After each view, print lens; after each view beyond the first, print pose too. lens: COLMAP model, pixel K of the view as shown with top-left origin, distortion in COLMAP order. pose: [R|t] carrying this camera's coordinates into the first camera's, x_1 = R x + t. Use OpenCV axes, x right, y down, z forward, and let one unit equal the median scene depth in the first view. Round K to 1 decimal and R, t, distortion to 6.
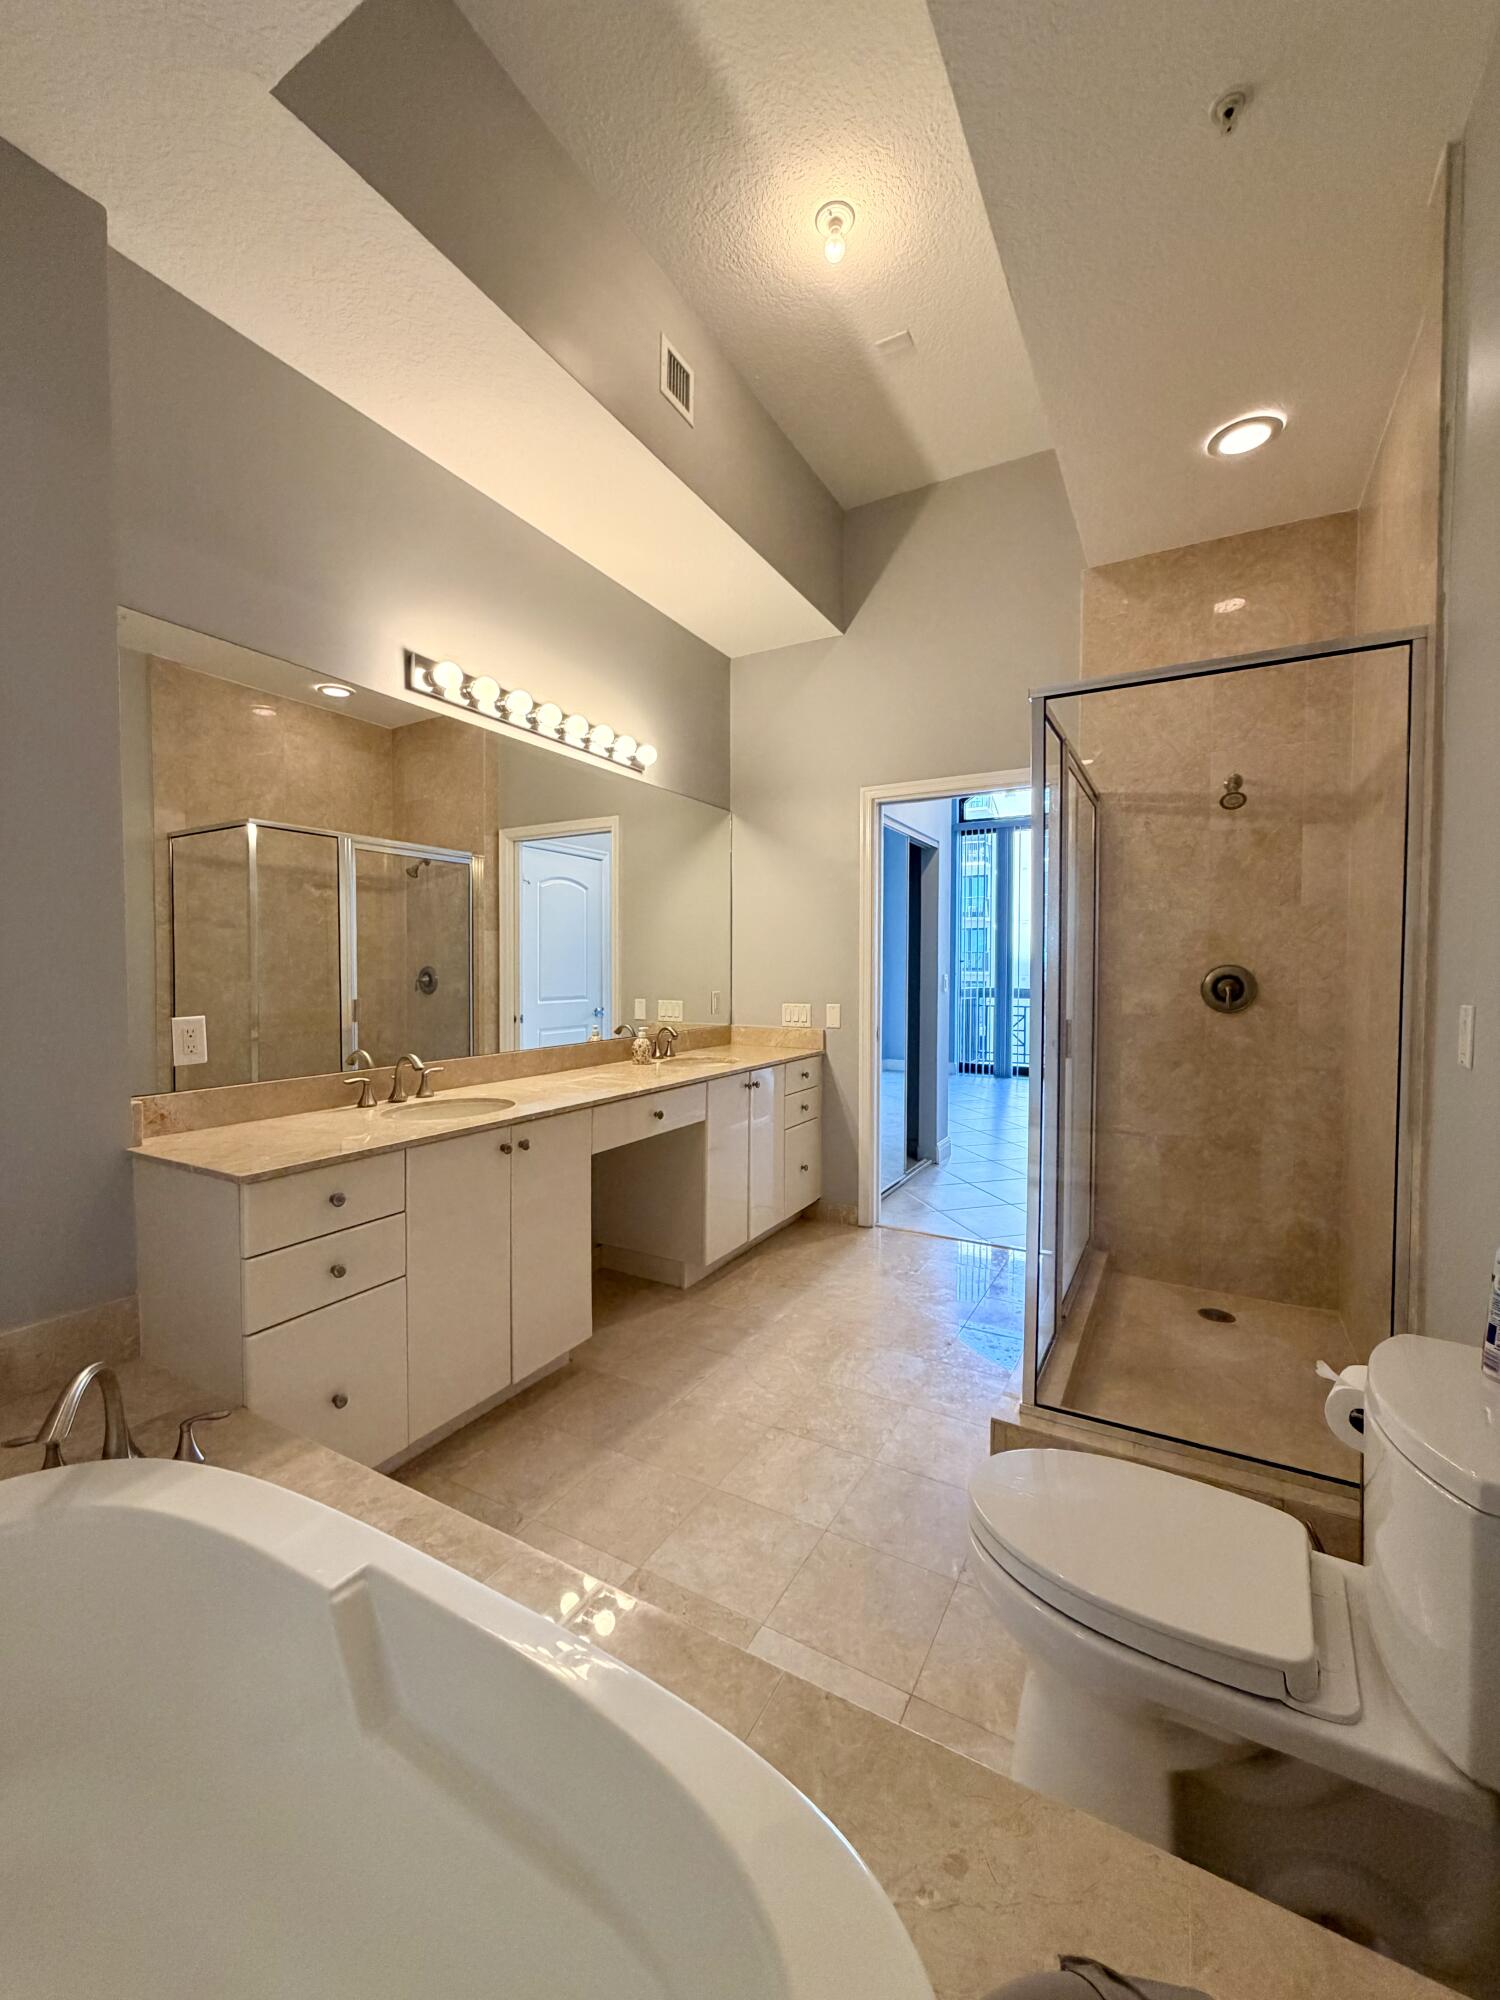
lens RADIAL K [[814.8, 0, 725.2], [0, 814.8, 997.4], [0, 0, 1]] dist [-0.000053, 0.000794]
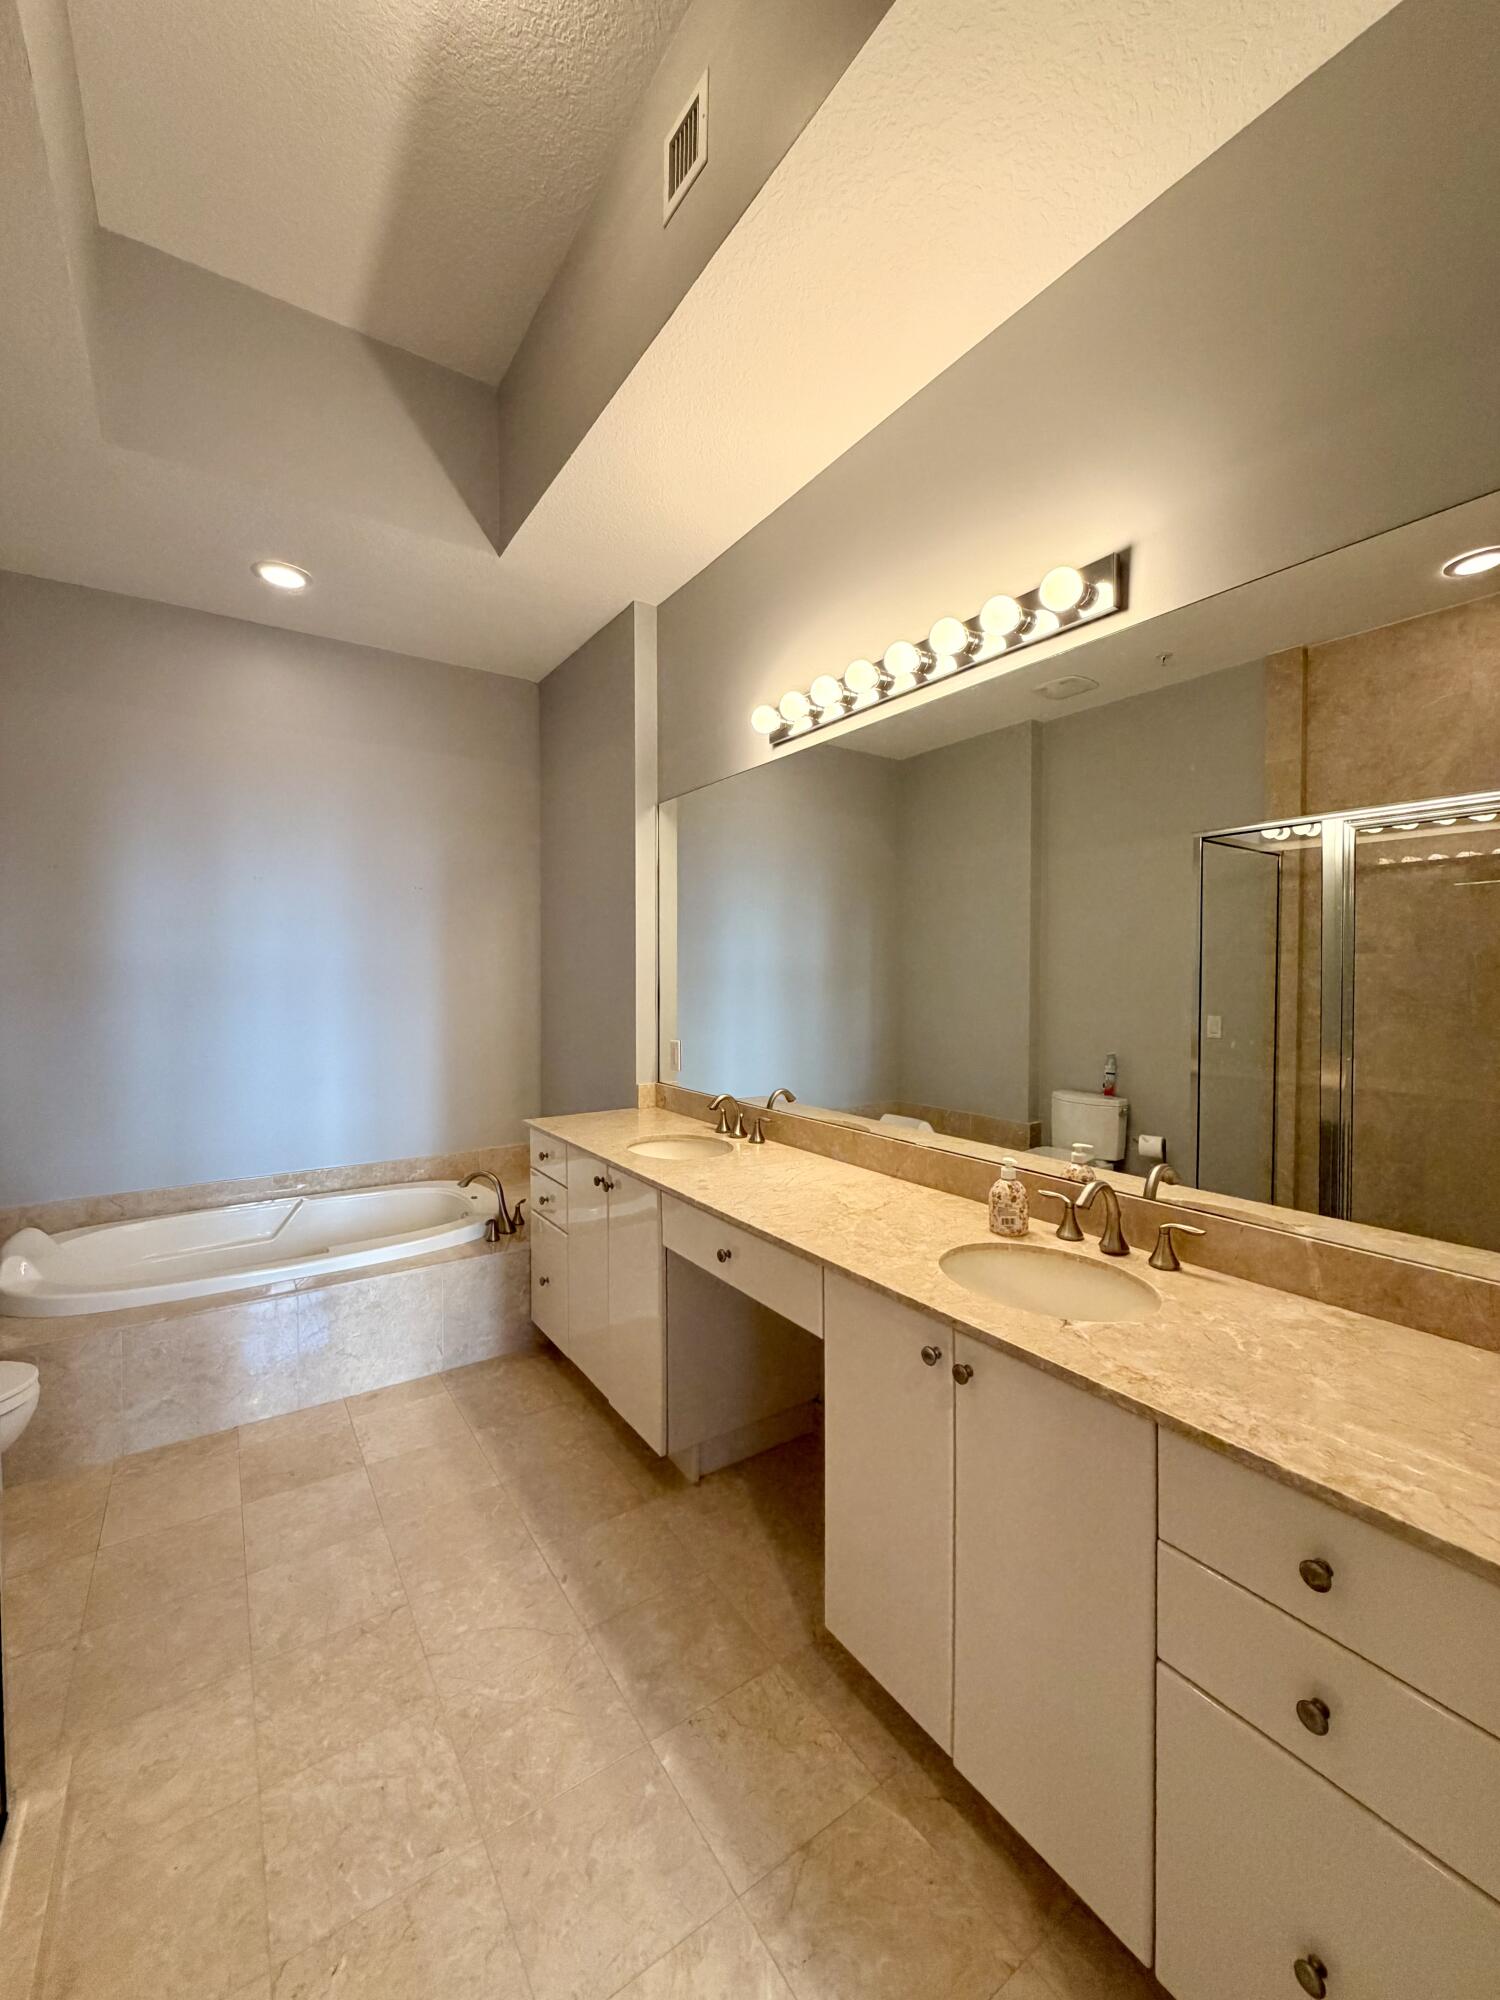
lens RADIAL K [[797.3, 0, 750.8], [0, 797.3, 994.4], [0, 0, 1]] dist [-0.002296, 0.000788]
pose [[-0.419132, 0.022047, -0.907658, 0.558603], [-0.038328, 0.998384, 0.041950, -0.106877], [0.907116, 0.052371, -0.417609, 1.454719]]
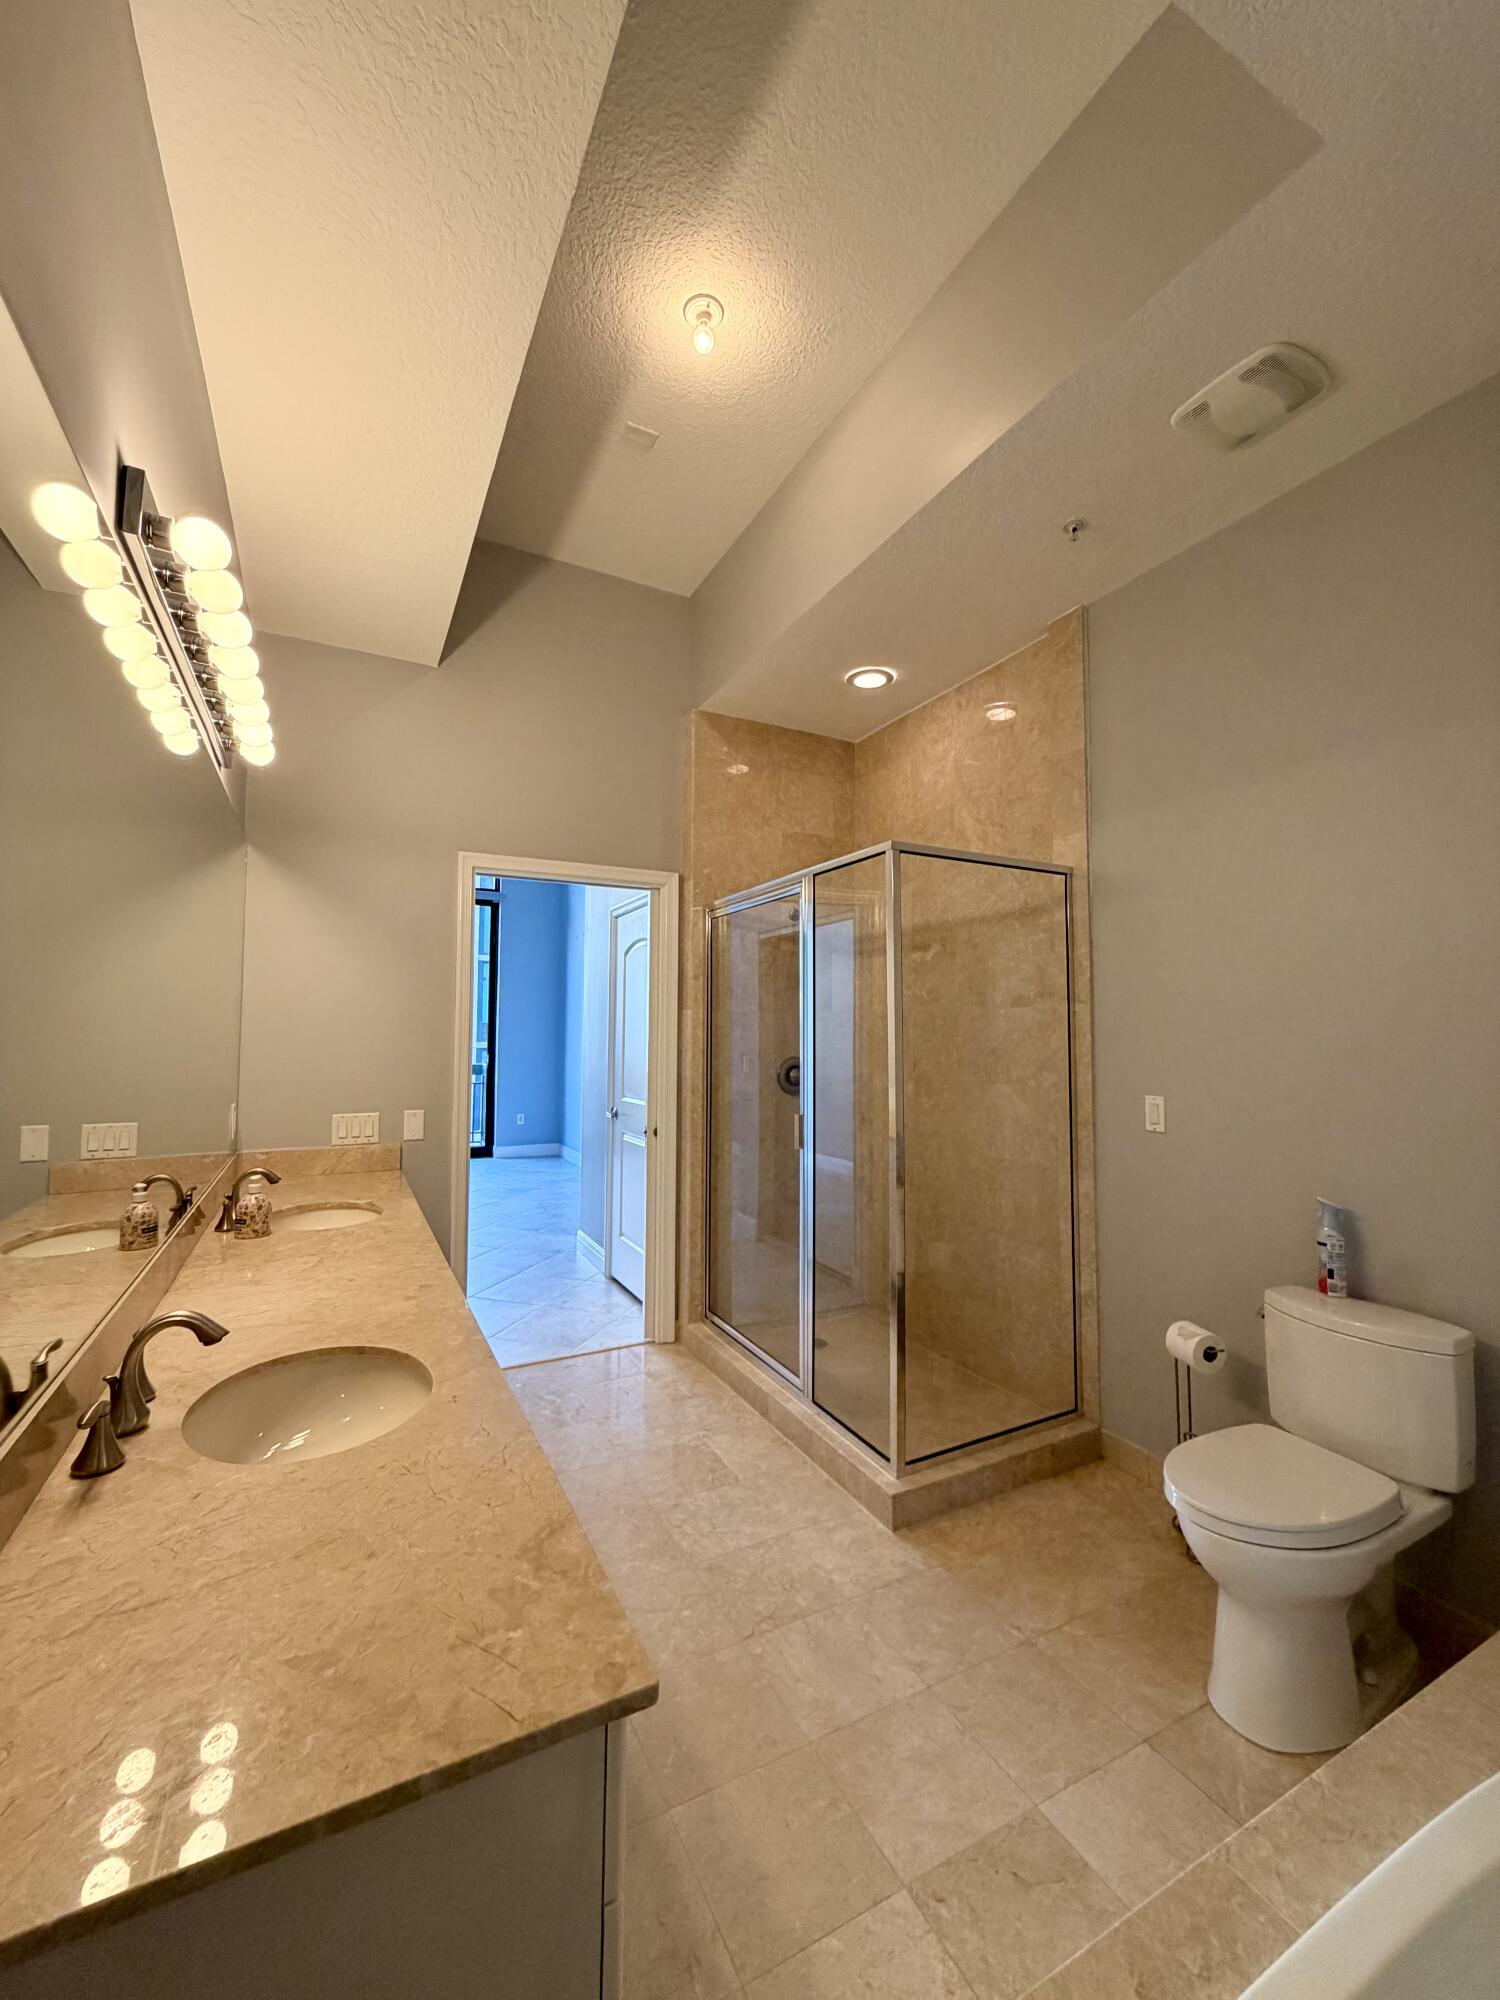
lens RADIAL K [[823.9, 0, 750.3], [0, 823.9, 993.4], [0, 0, 1]] dist [0.000566, 0.000432]
pose [[0.528973, 0.042805, 0.847558, -0.615201], [0.030320, 0.997136, -0.069282, -0.064471], [-0.848097, 0.062346, 0.526161, 0.462431]]
